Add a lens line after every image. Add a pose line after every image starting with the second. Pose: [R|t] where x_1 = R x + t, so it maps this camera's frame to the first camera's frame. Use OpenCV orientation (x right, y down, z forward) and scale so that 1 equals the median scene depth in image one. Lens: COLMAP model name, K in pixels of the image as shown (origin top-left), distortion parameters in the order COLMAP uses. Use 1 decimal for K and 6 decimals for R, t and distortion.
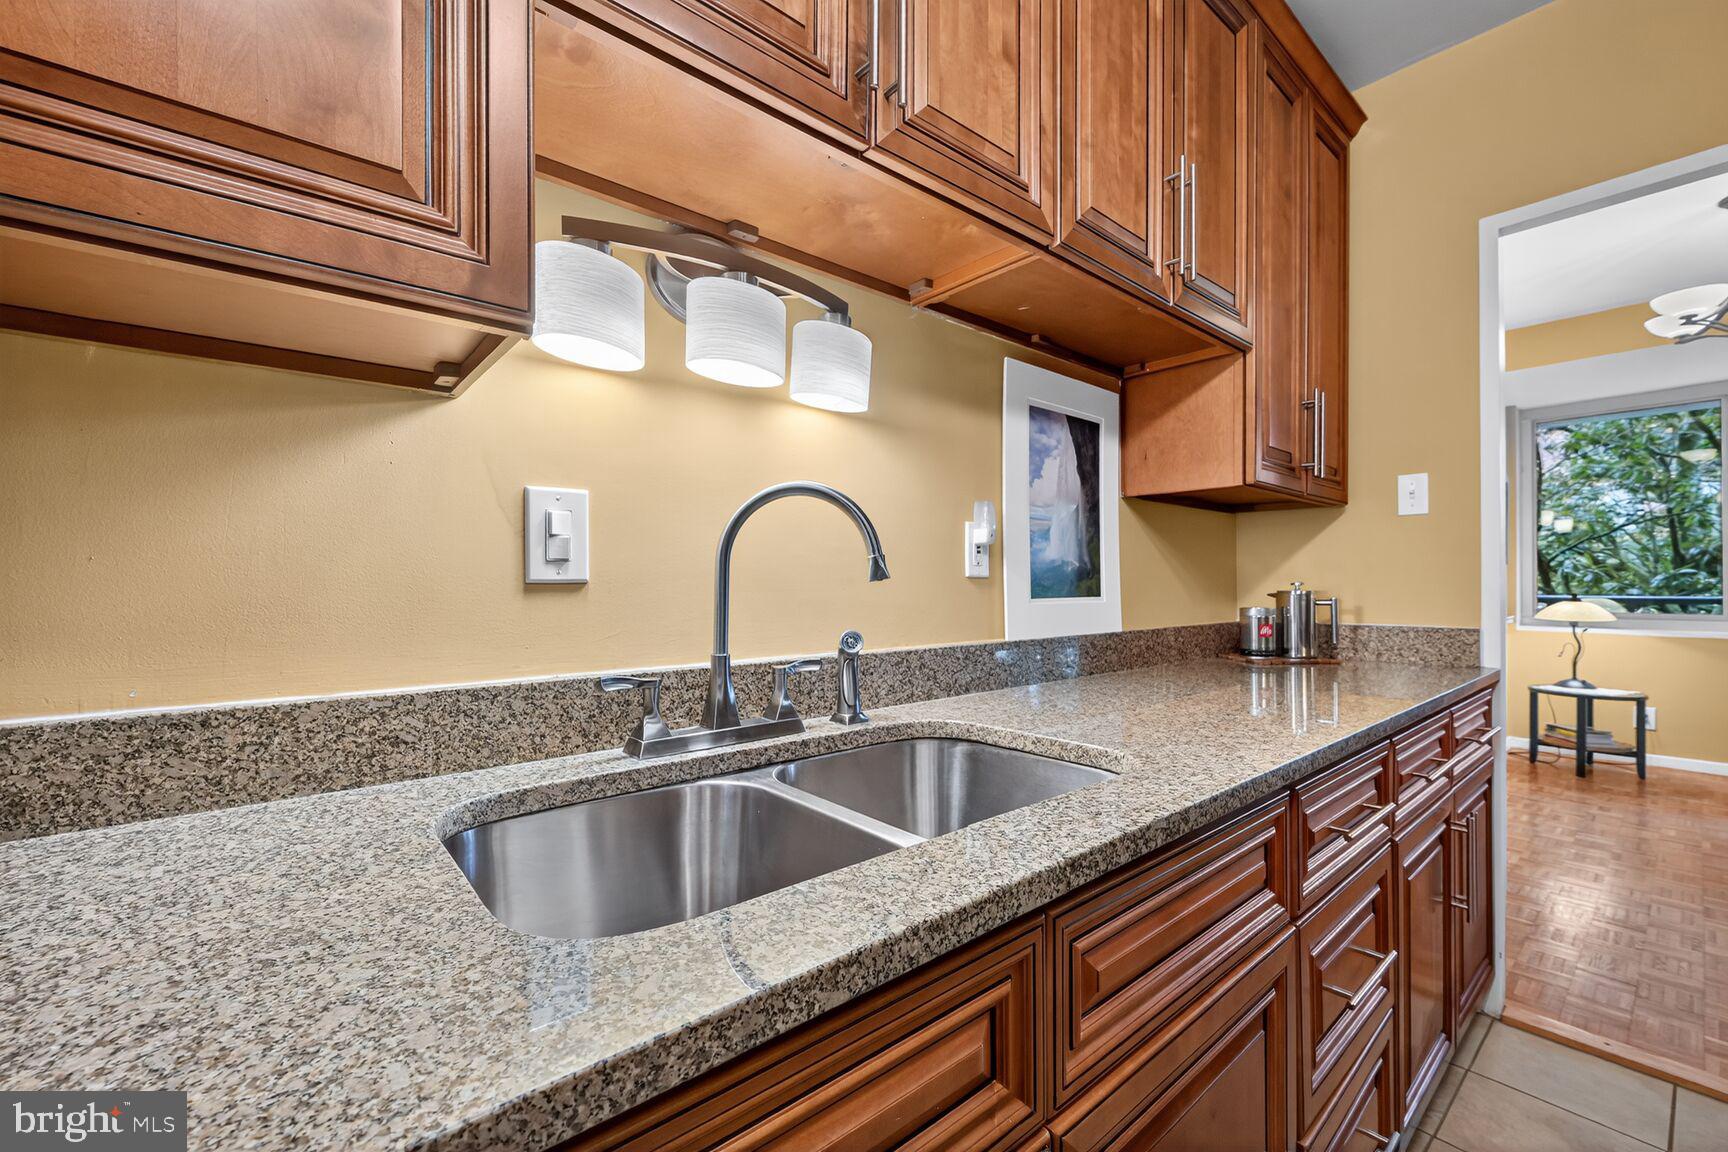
lens RADIAL K [[707.2, 0, 859.2], [0, 707.2, 583.0], [0, 0, 1]] dist [-0.001518, -0.000460]
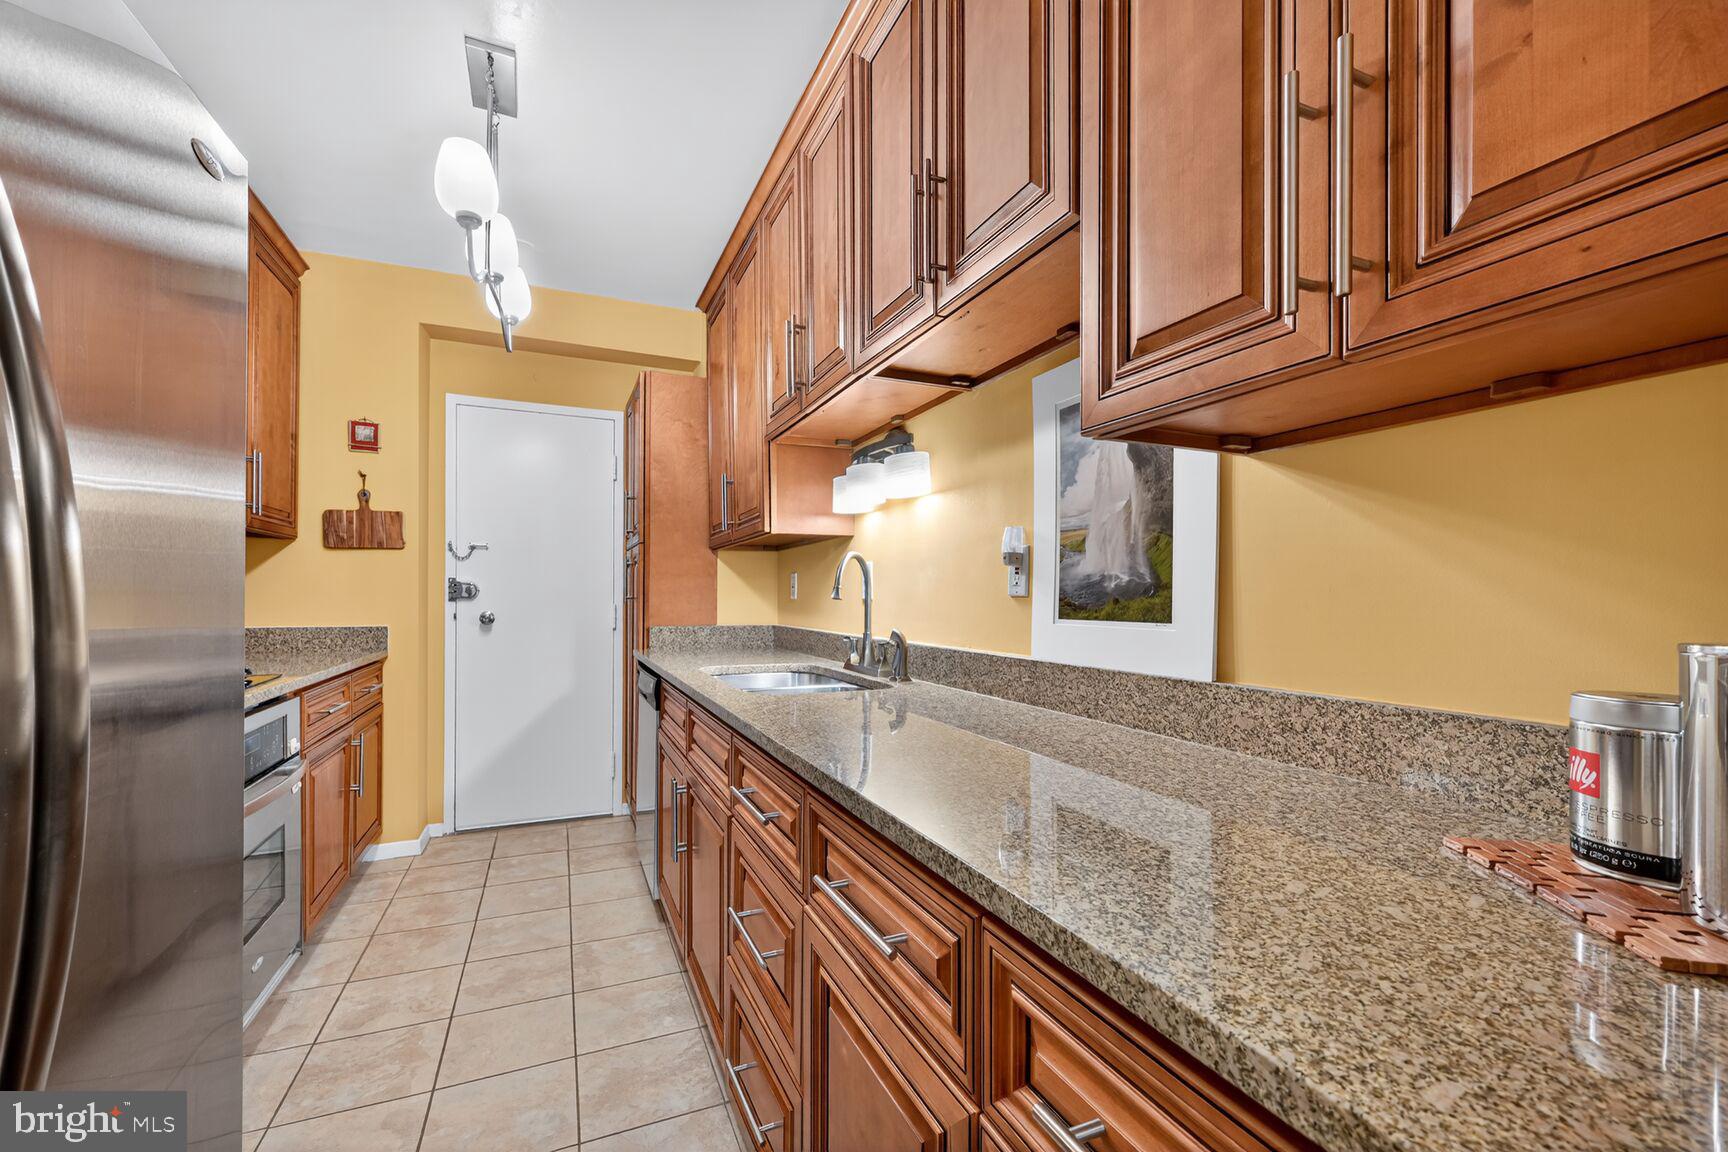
lens RADIAL K [[707.2, 0, 859.2], [0, 707.2, 583.0], [0, 0, 1]] dist [-0.001518, -0.000460]
pose [[-0.284325, -0.018168, -0.958556, 1.015805], [-0.000163, 0.999821, -0.018902, -0.005853], [0.958728, -0.005218, -0.284277, 0.853231]]
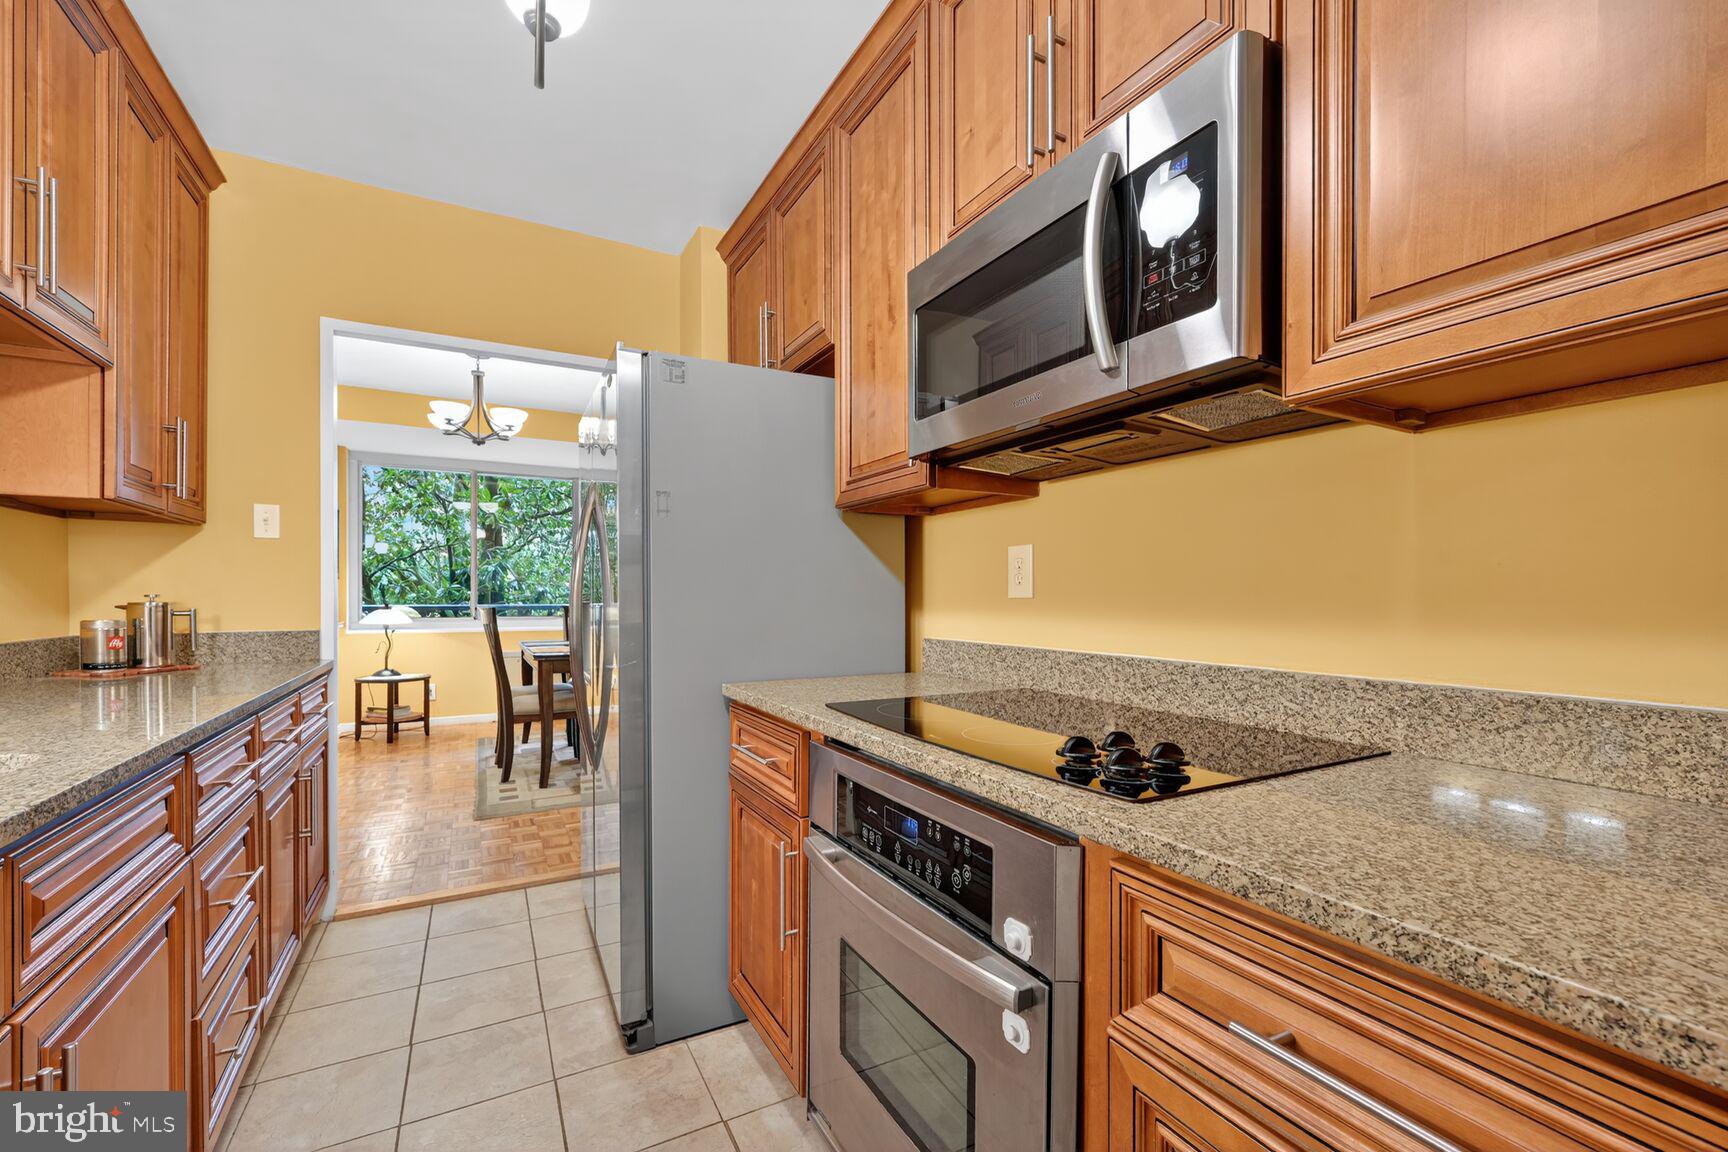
lens RADIAL K [[722.6, 0, 863.2], [0, 722.6, 596.9], [0, 0, 1]] dist [-0.000092, 0.000075]
pose [[0.199789, -0.000933, 0.979839, -0.235435], [-0.003838, 0.999991, 0.001735, -0.003205], [-0.979831, -0.004107, 0.199784, -0.259405]]
